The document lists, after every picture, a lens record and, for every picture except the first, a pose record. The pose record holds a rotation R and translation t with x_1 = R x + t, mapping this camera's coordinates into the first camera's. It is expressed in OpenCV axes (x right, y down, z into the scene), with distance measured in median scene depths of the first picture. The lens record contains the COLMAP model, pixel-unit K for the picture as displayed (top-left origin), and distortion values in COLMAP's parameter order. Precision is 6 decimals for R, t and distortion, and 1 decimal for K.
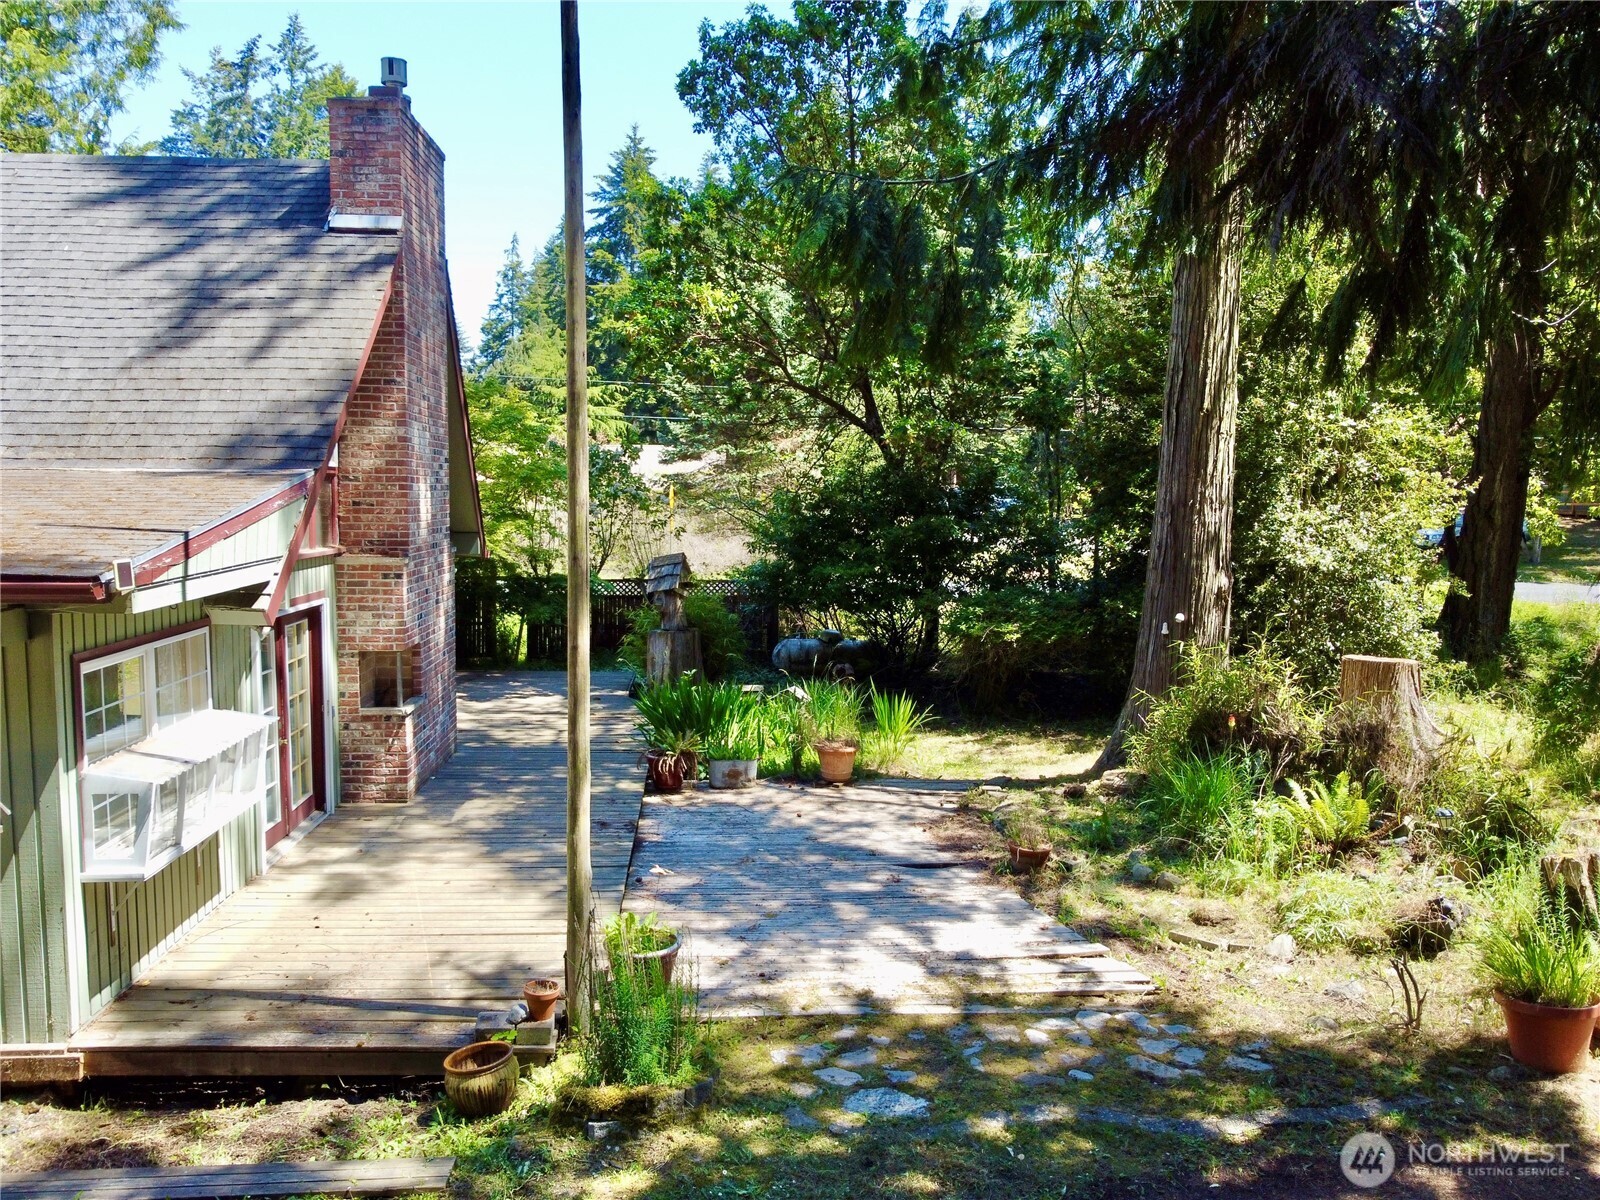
lens RADIAL K [[1239.4, 0, 800.0], [0, 1239.4, 600.0], [0, 0, 1]] dist [0.000689, -0.010951]
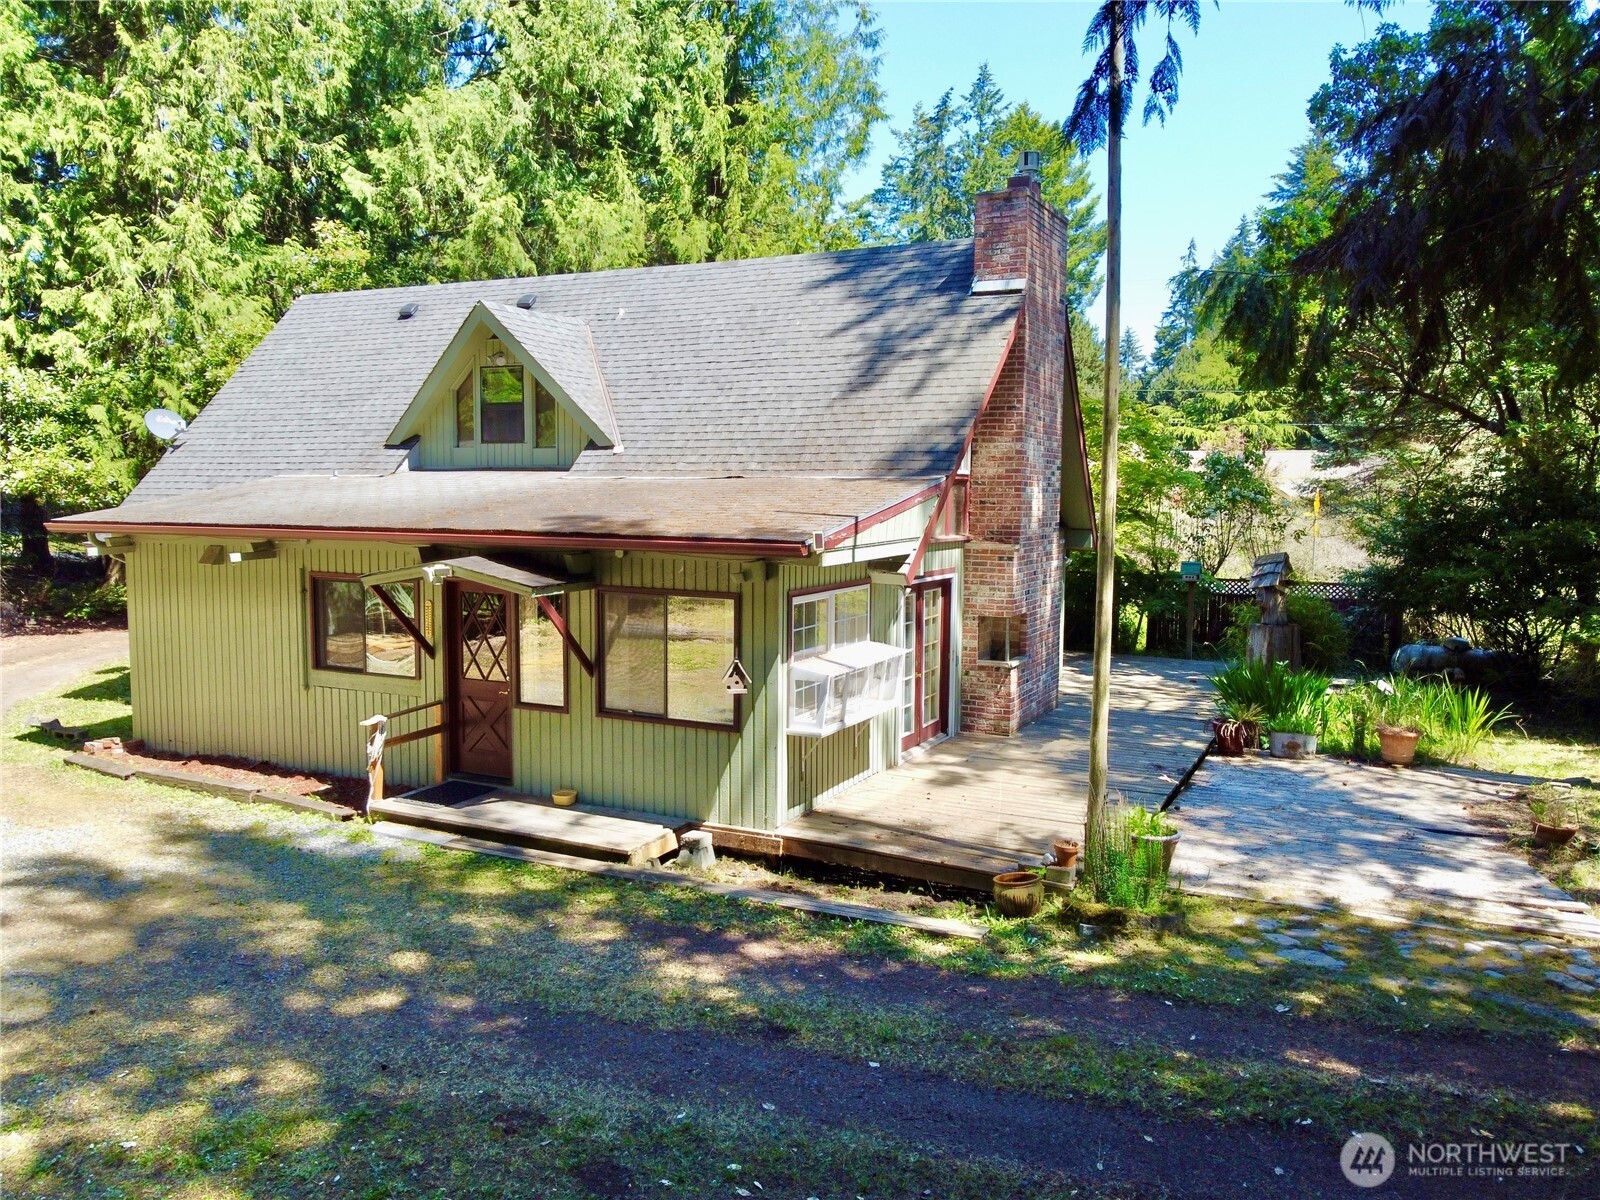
lens RADIAL K [[1239.4, 0, 800.0], [0, 1239.4, 600.0], [0, 0, 1]] dist [0.000689, -0.010951]
pose [[0.864929, 0.042633, -0.500080, 0.133741], [-0.045714, 0.998936, 0.006097, 0.025908], [0.499808, 0.017588, 0.865957, -0.224092]]
